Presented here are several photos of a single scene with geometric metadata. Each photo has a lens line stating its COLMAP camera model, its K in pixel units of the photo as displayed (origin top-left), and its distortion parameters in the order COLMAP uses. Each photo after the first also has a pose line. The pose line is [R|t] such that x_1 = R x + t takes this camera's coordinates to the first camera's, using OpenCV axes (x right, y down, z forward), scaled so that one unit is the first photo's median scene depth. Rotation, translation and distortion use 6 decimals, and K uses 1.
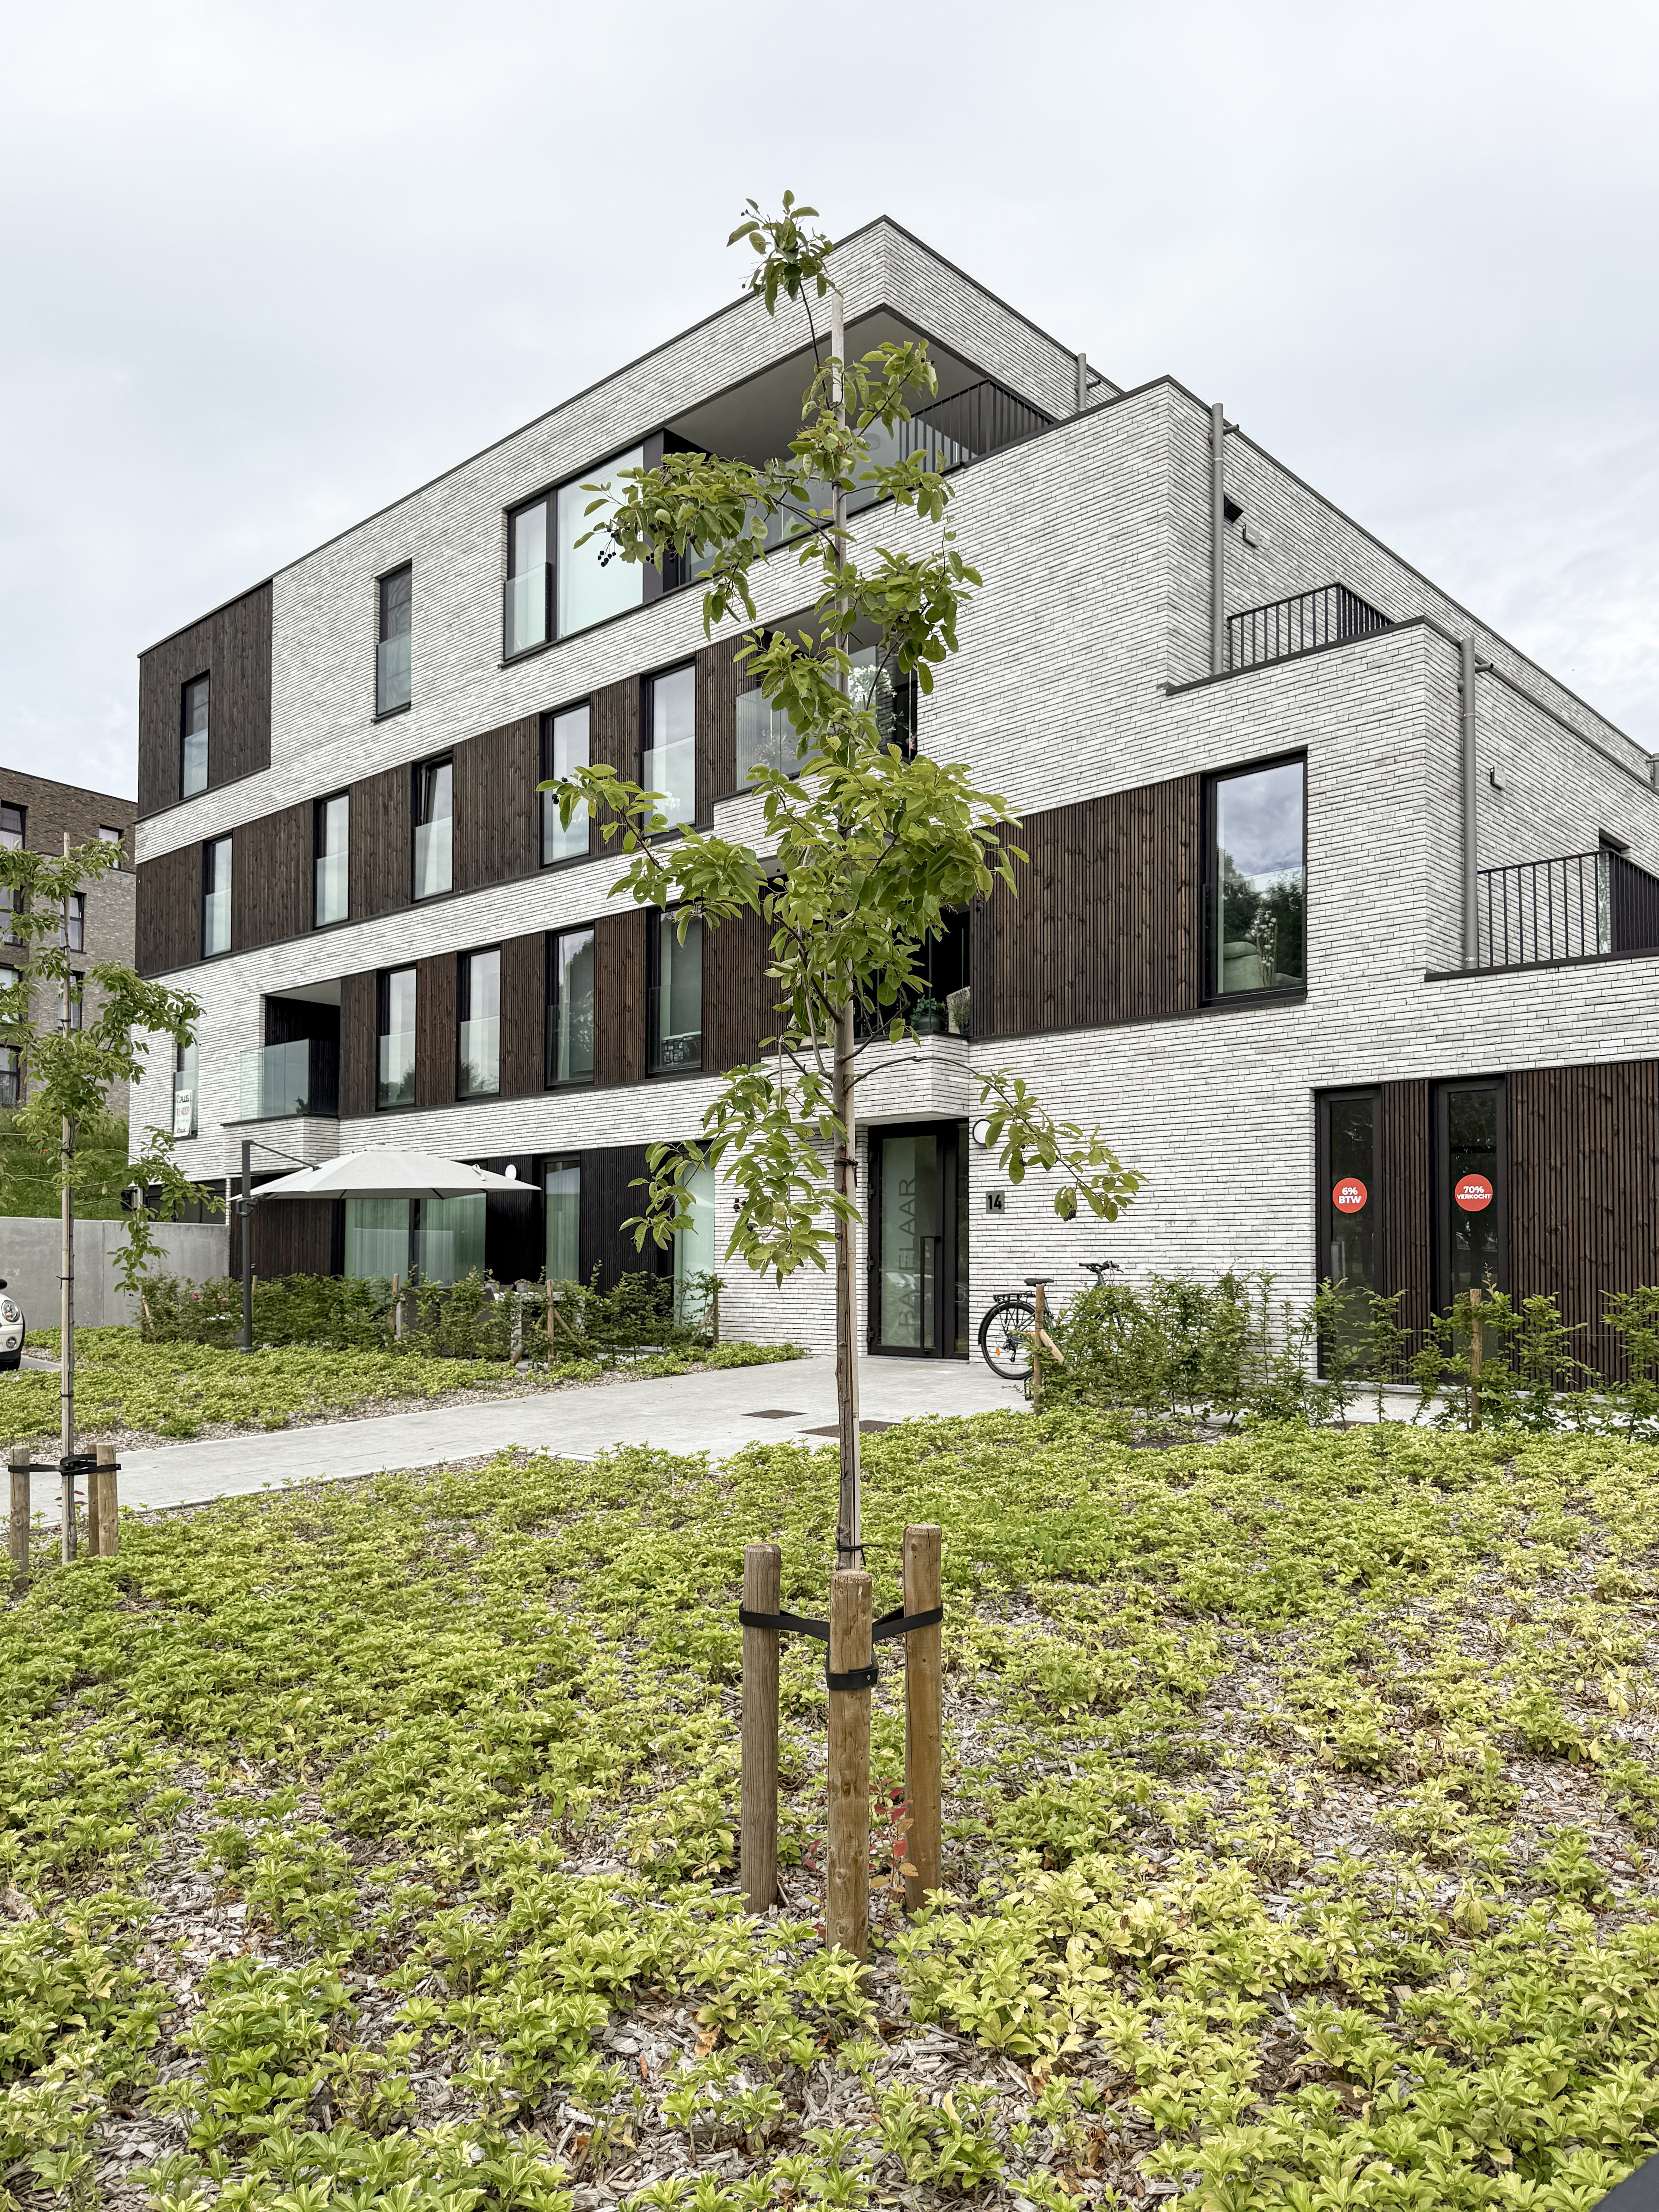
lens RADIAL K [[1528.8, 0, 829.5], [0, 1528.8, 1106.0], [0, 0, 1]] dist [0.008039, -0.095052]
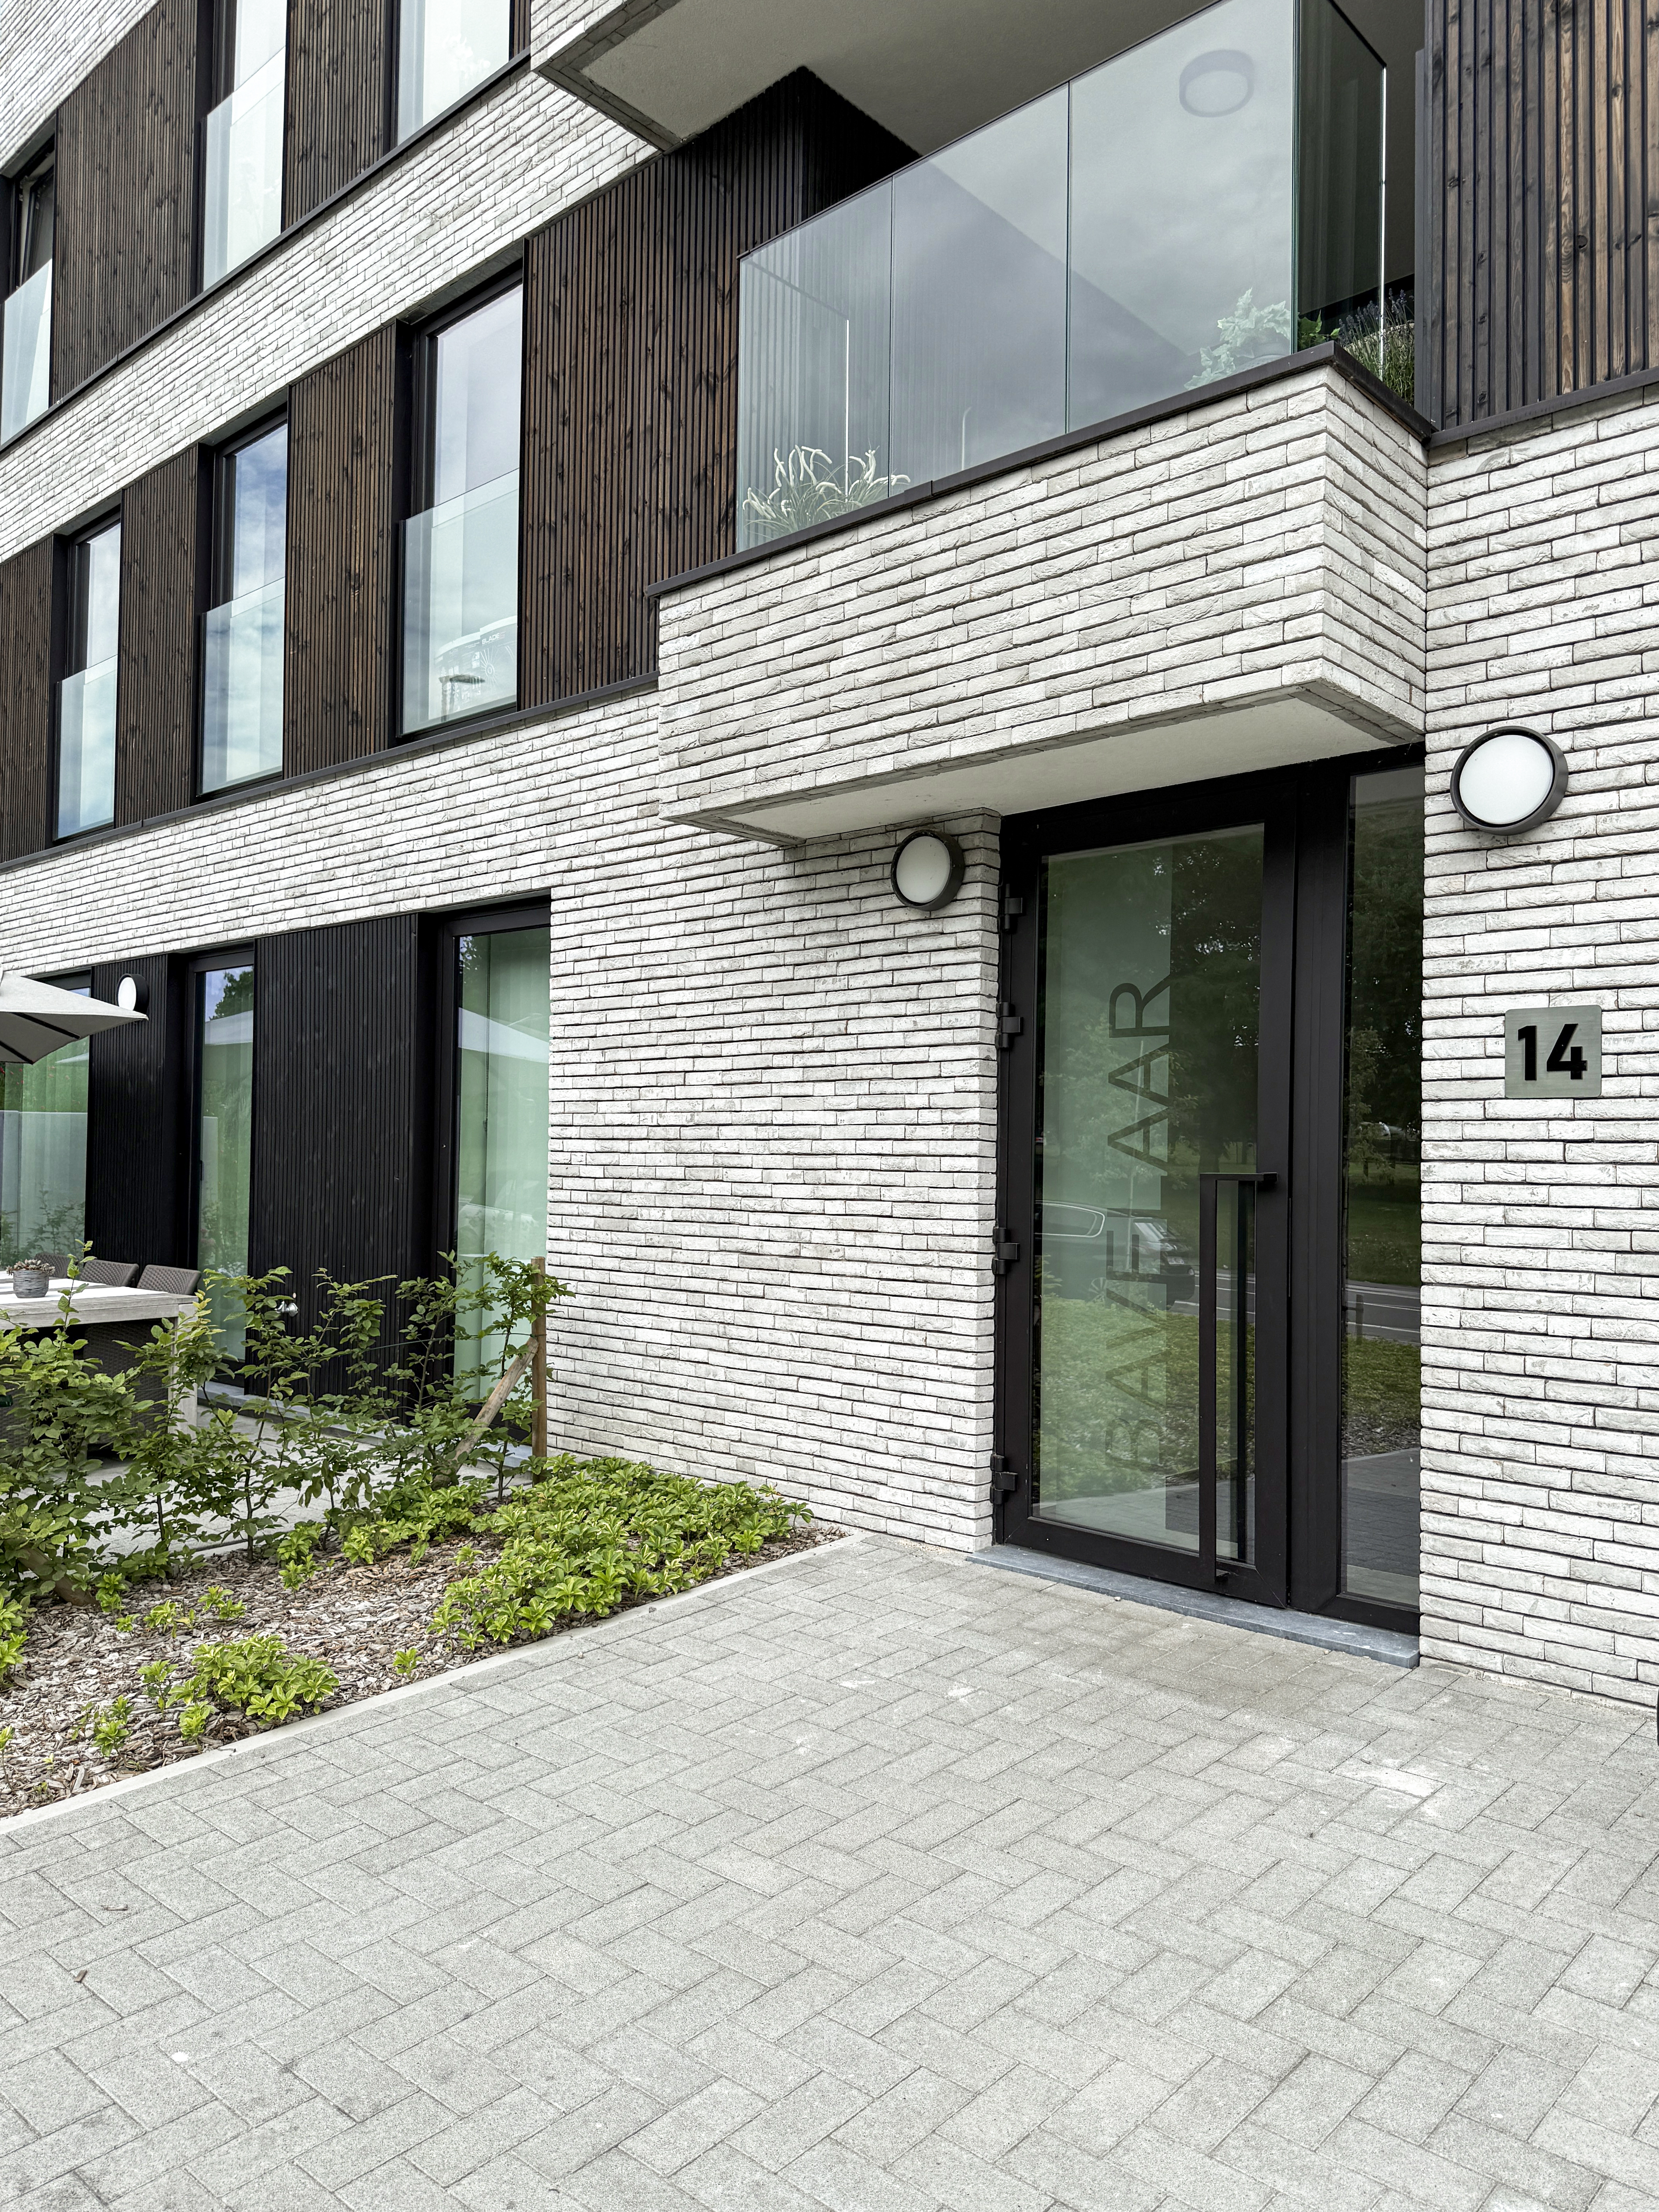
lens RADIAL K [[1528.8, 0, 829.5], [0, 1528.8, 1106.0], [0, 0, 1]] dist [0.008039, -0.095052]
pose [[0.999692, 0.008397, 0.023367, -0.015515], [-0.010194, 0.996908, 0.077909, 0.045975], [-0.022640, -0.078123, 0.996687, 0.646982]]
